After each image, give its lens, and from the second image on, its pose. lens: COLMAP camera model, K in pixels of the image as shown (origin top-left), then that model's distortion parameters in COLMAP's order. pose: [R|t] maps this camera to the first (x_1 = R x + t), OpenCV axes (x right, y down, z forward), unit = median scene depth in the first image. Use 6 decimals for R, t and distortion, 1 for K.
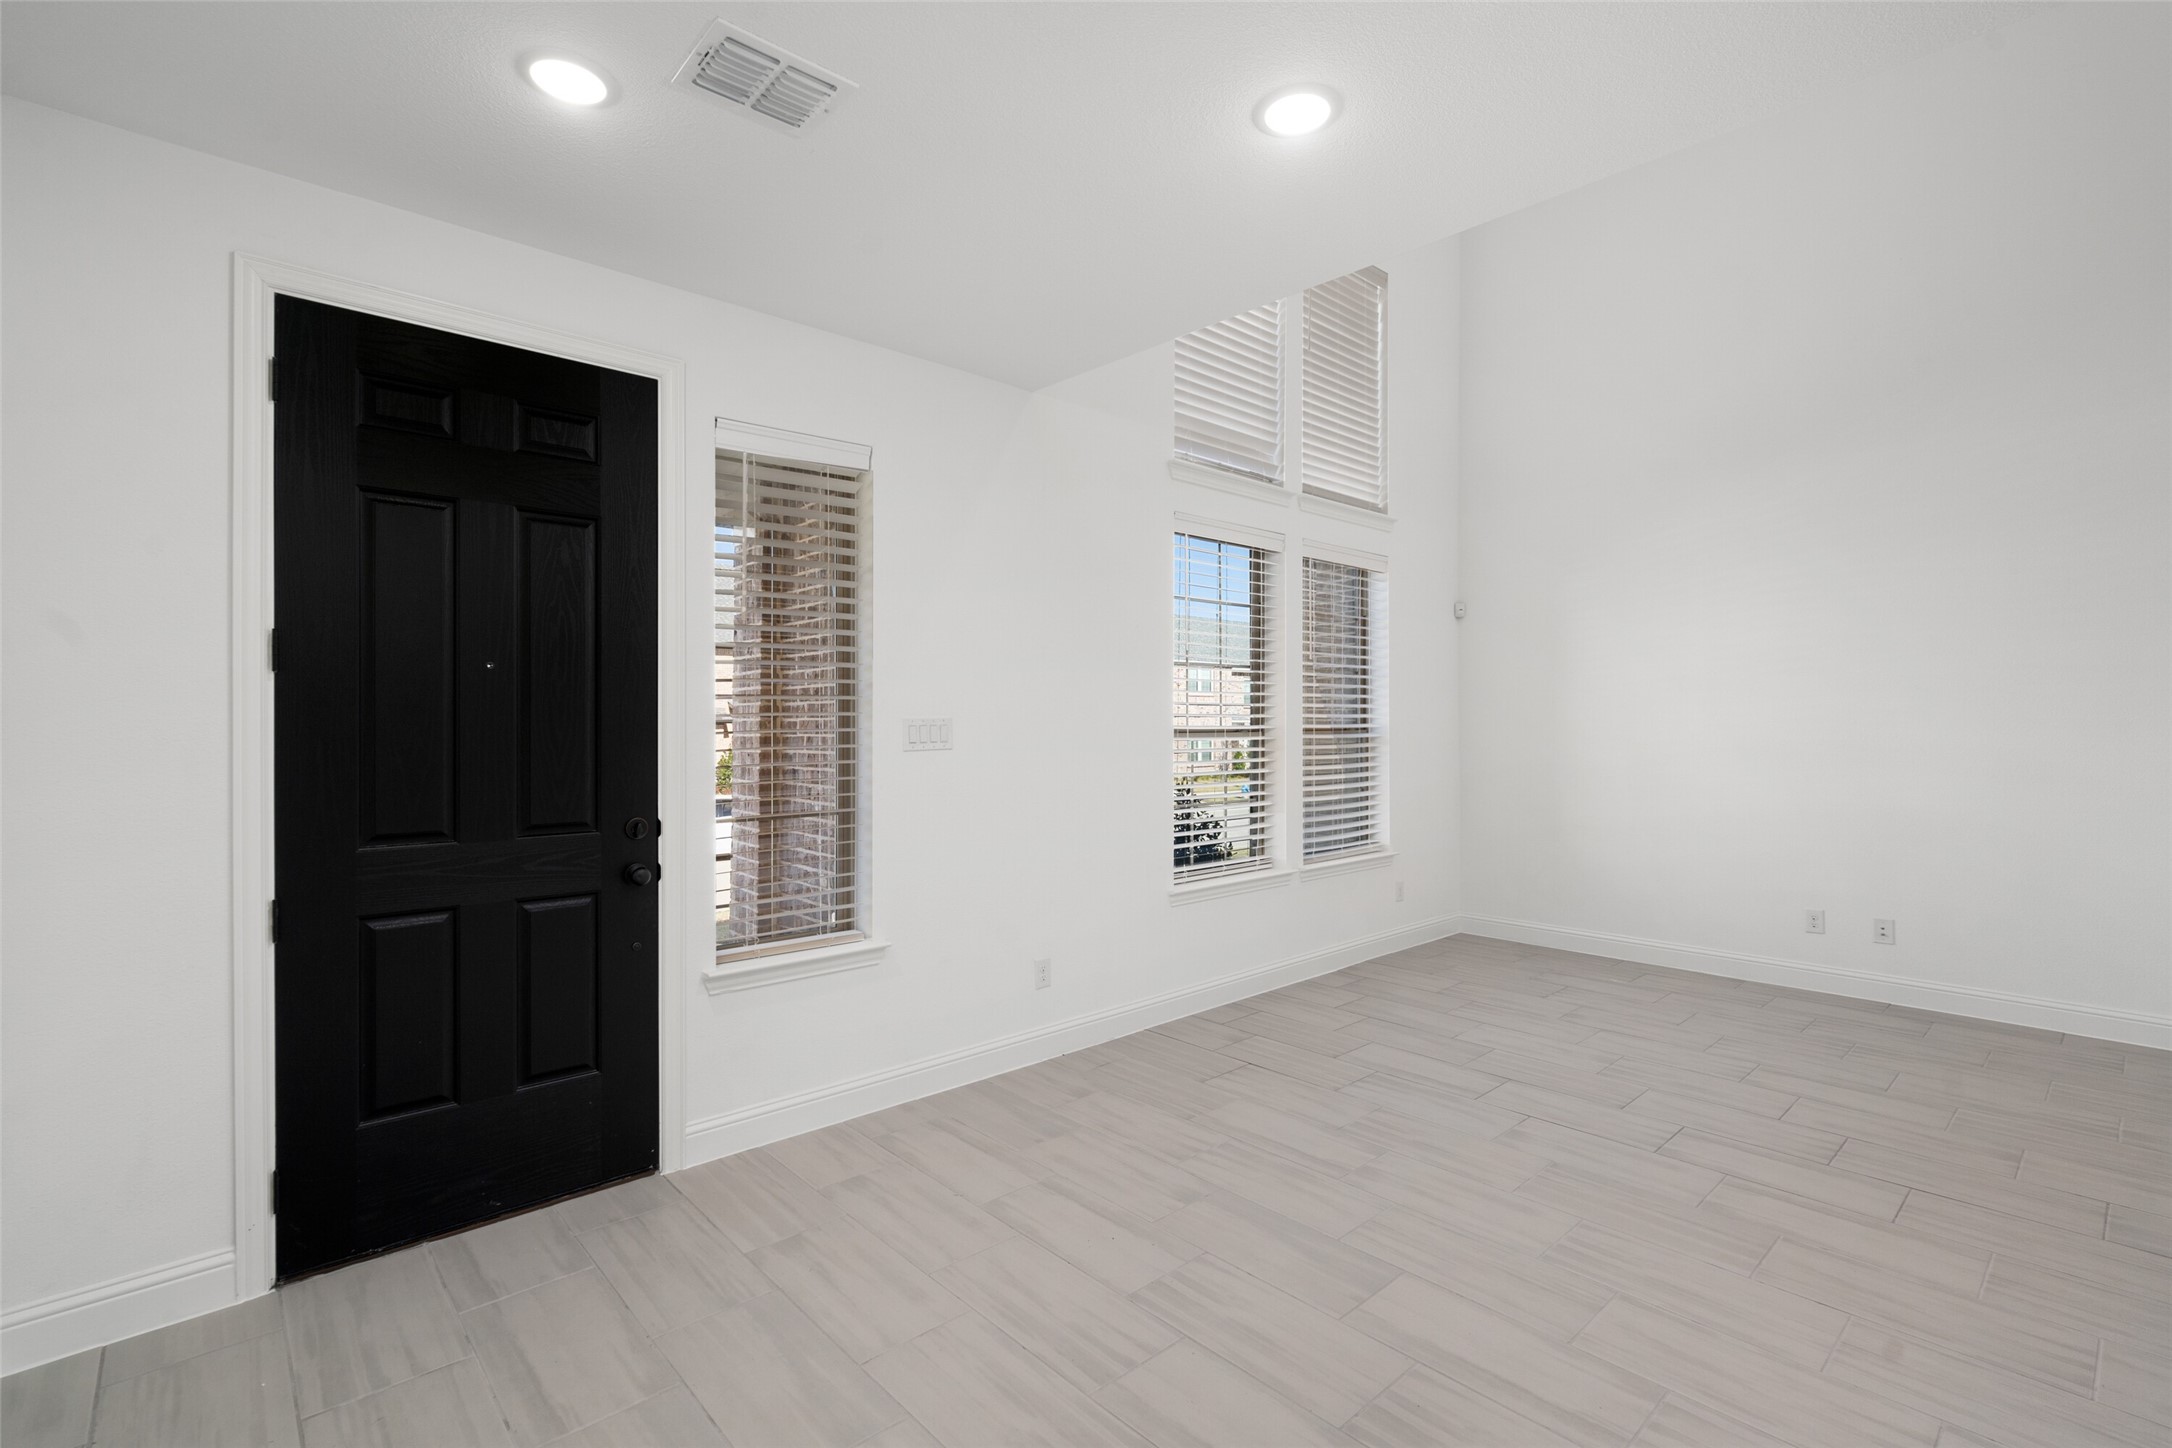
lens RADIAL K [[980.4, 0, 1086.0], [0, 980.4, 724.0], [0, 0, 1]] dist [-0.003056, -0.000204]
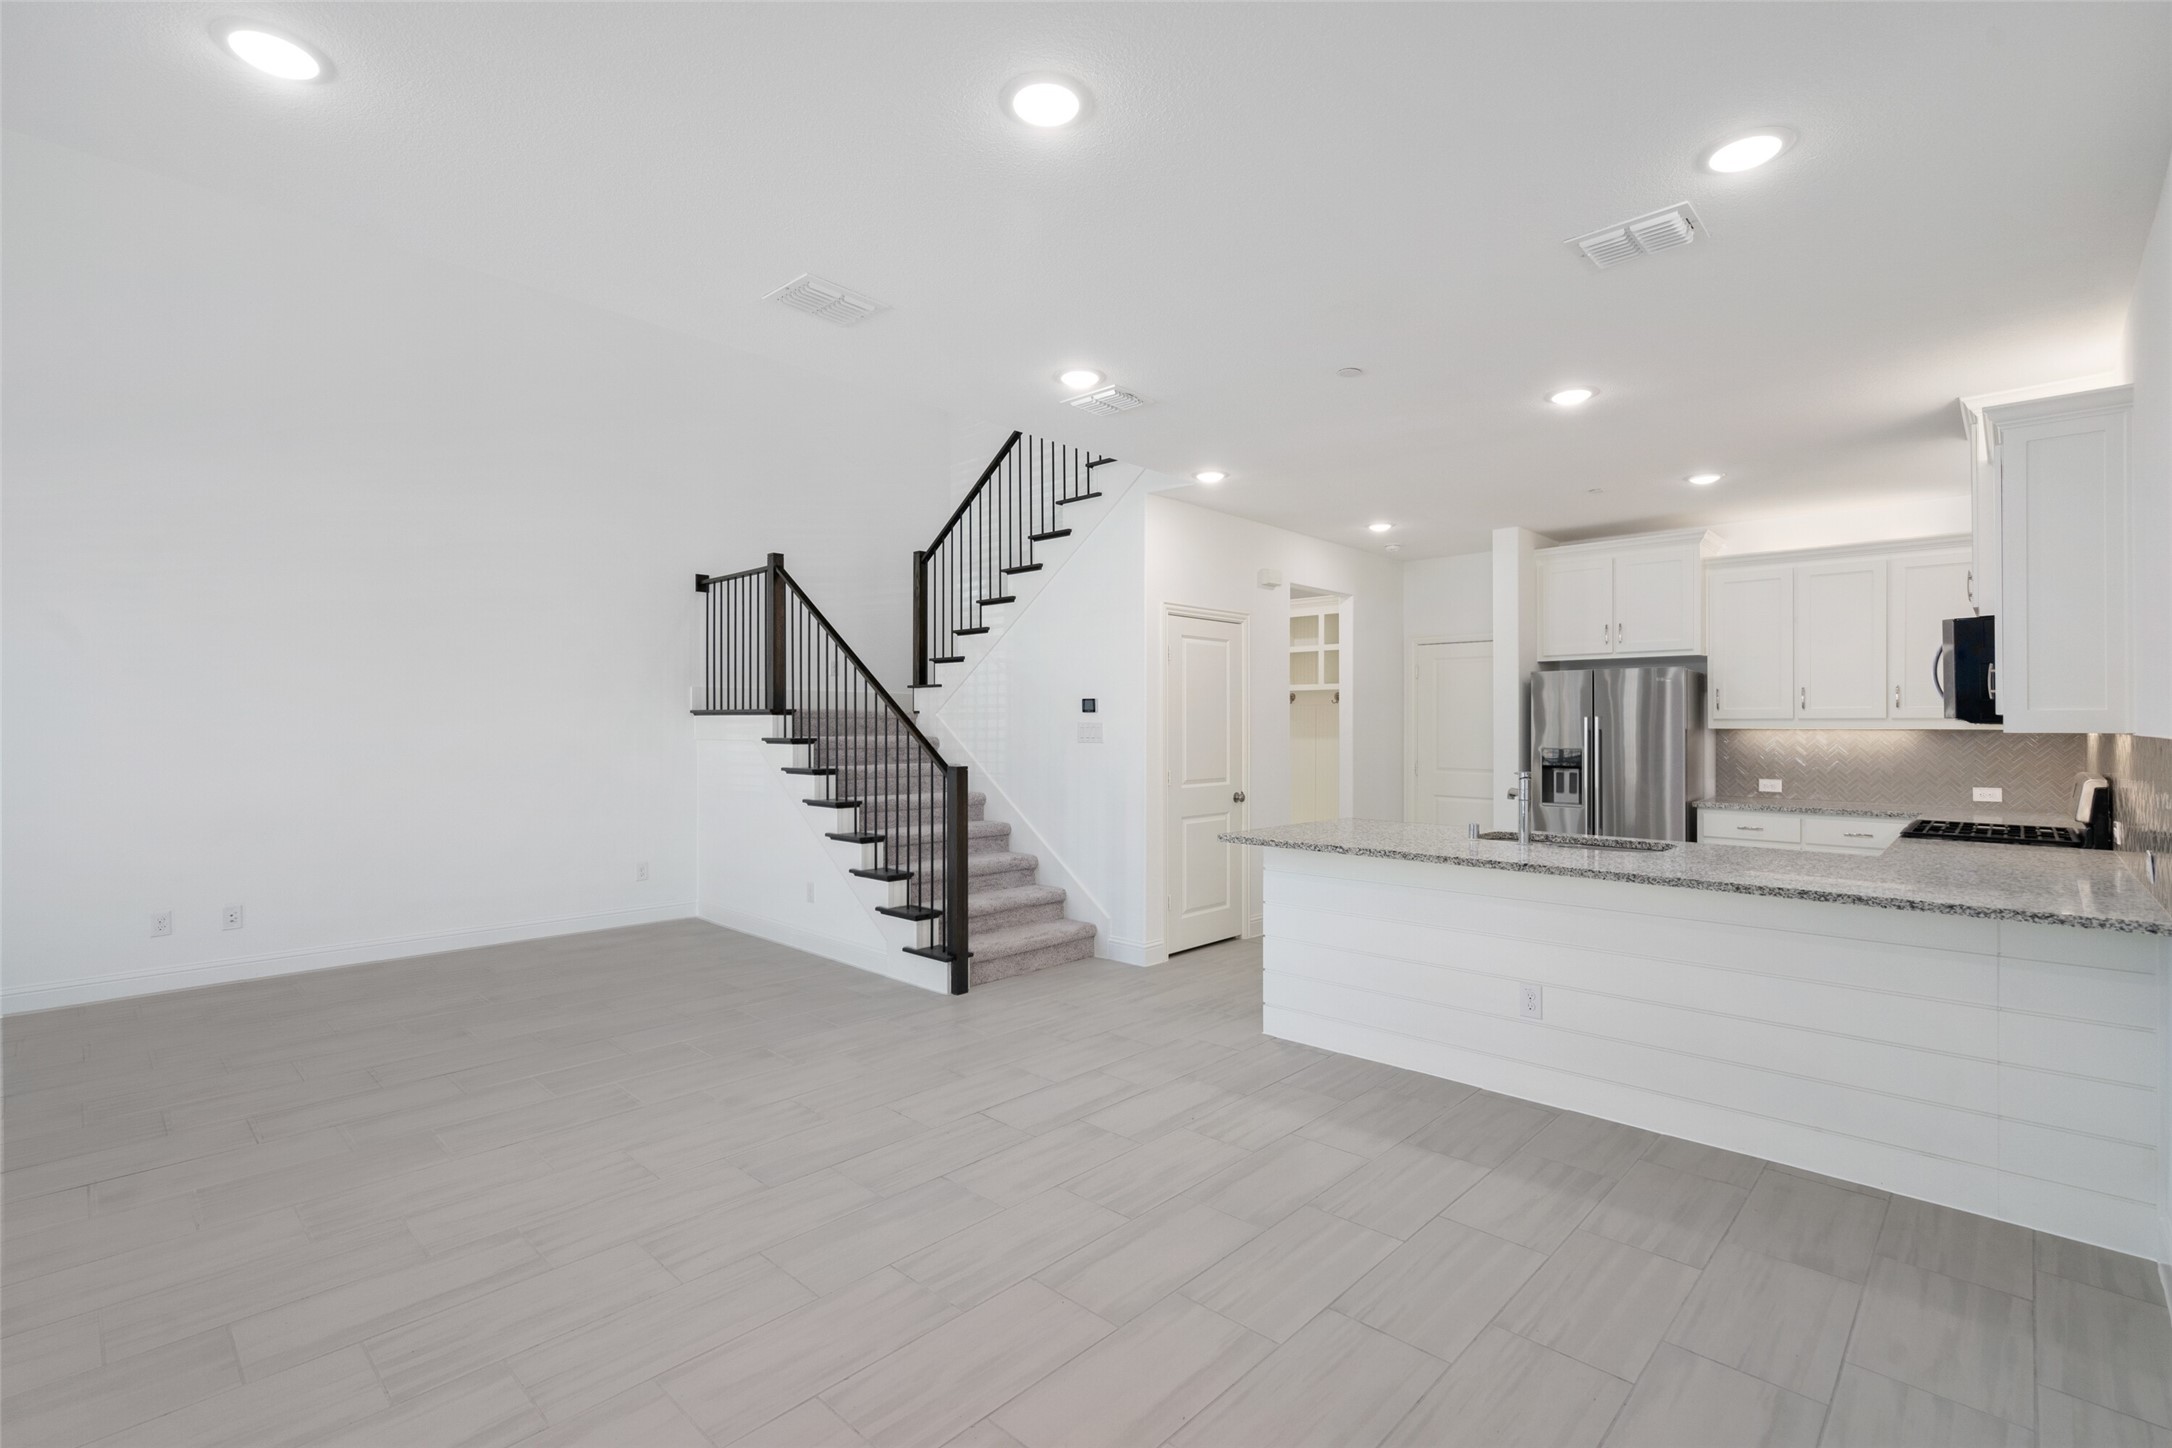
lens RADIAL K [[980.4, 0, 1086.0], [0, 980.4, 724.0], [0, 0, 1]] dist [-0.003056, -0.000204]
pose [[-0.074534, 0.001365, 0.997218, -0.512797], [0.002957, 0.999995, -0.001148, 0.003932], [-0.997214, 0.002863, -0.074538, 0.216849]]
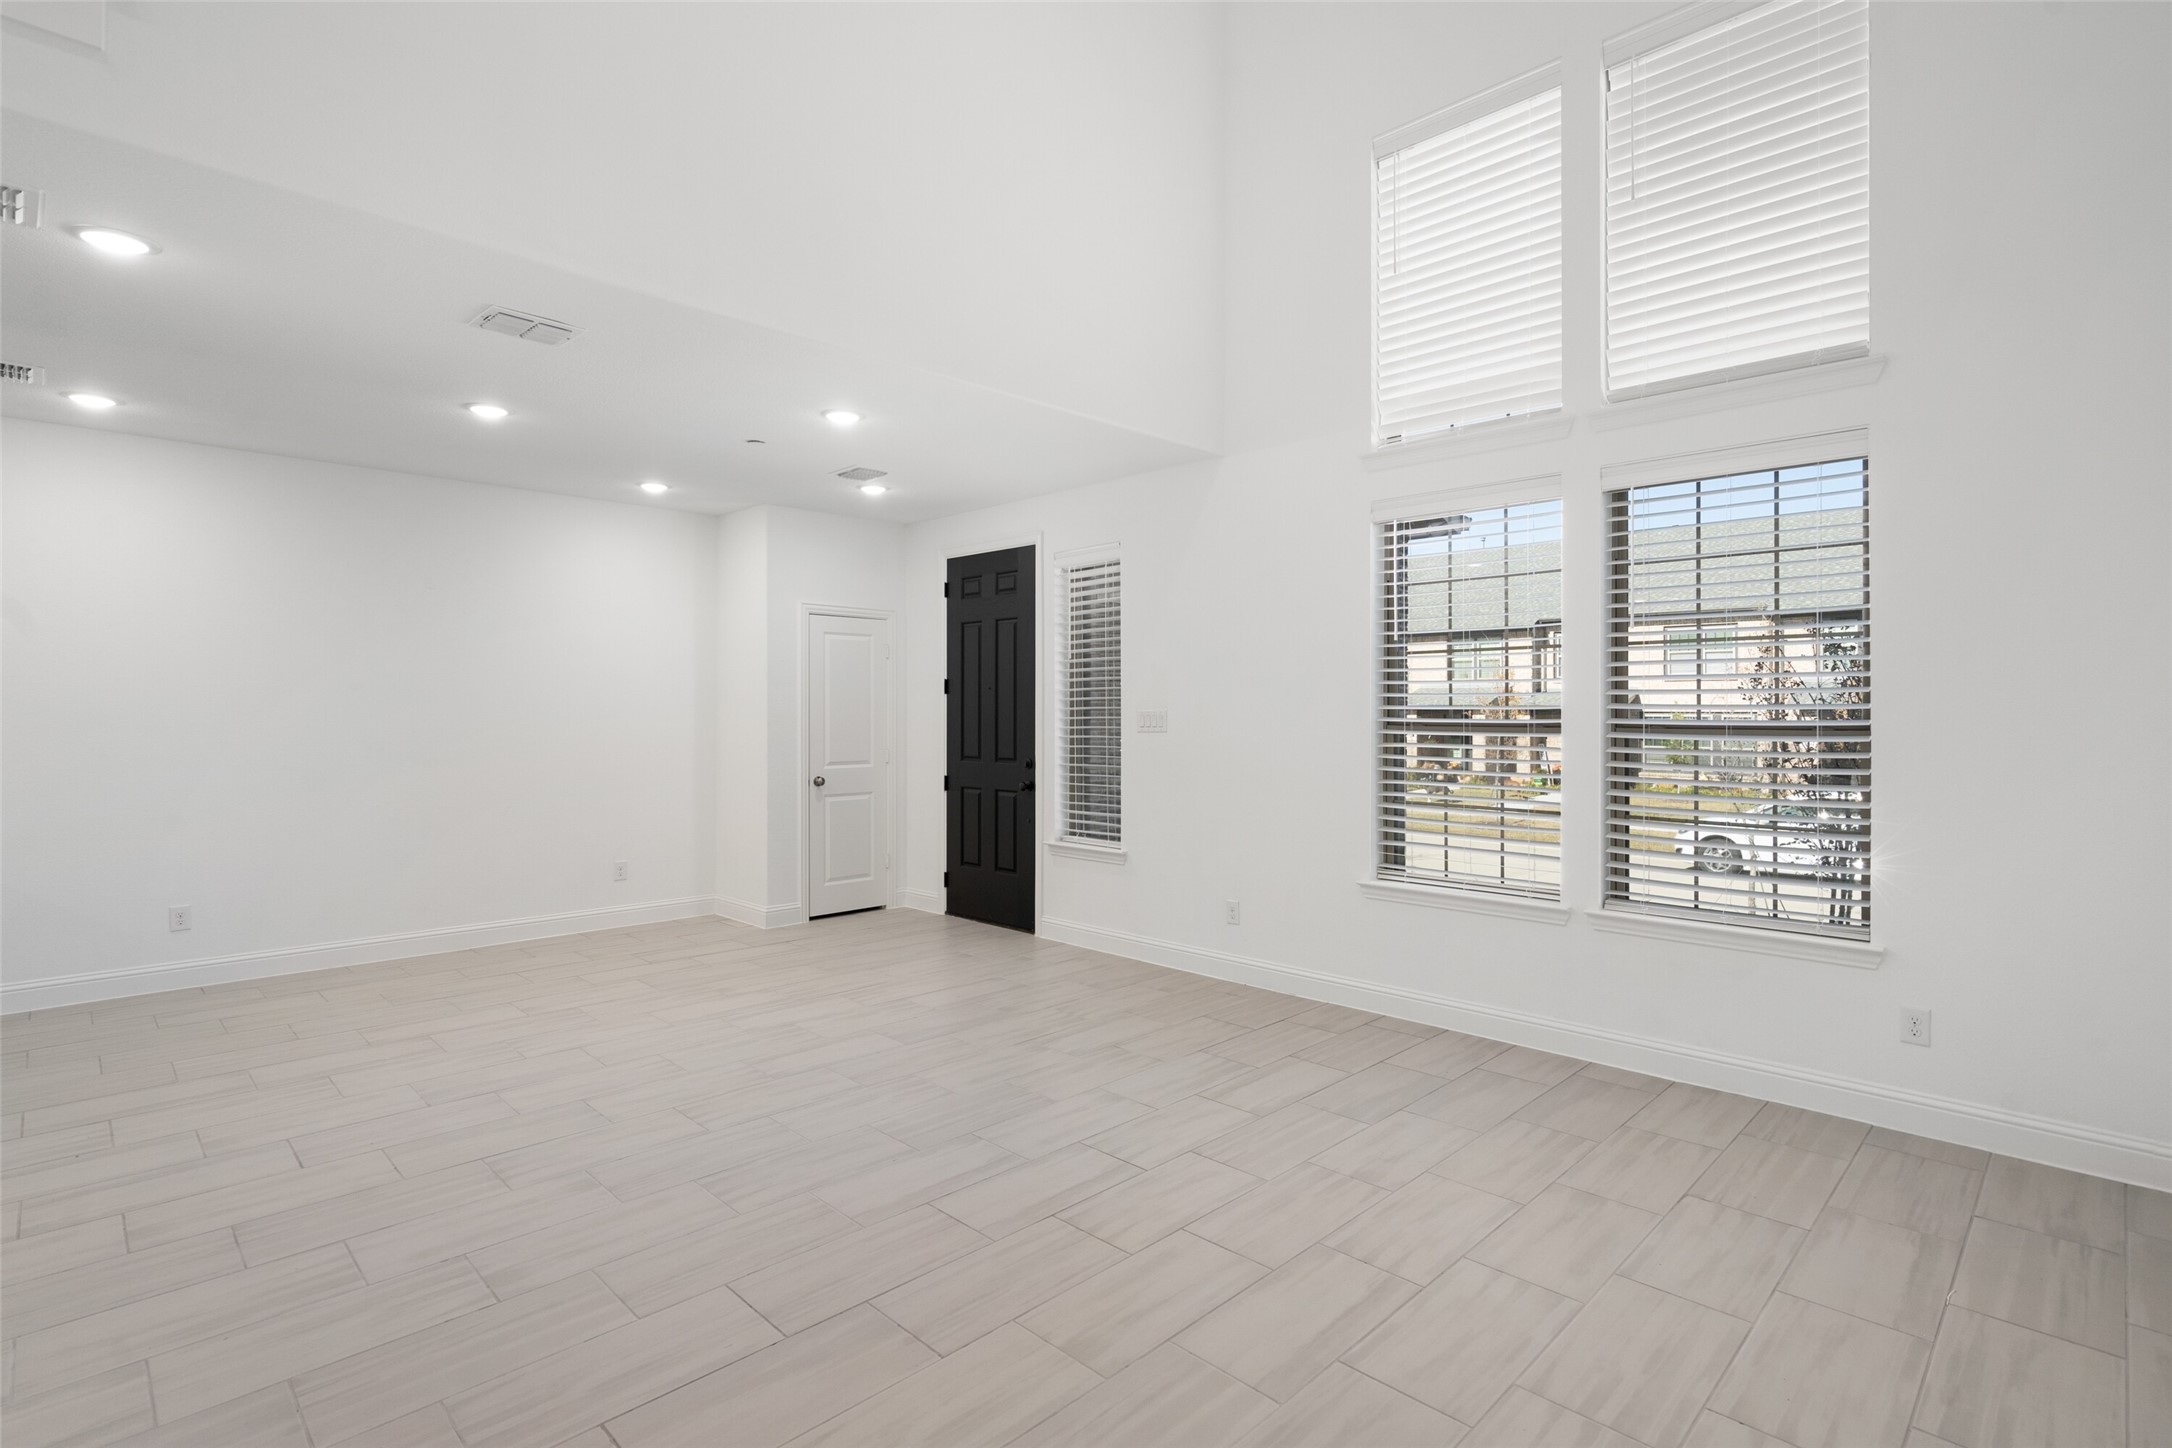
lens RADIAL K [[1040.2, 0, 1086.0], [0, 1040.2, 724.0], [0, 0, 1]] dist [-0.001868, 0.000325]
pose [[0.048793, 0.011266, -0.998745, 1.678163], [-0.008930, 0.999901, 0.010843, -0.002547], [0.998769, 0.008390, 0.048889, 0.972431]]
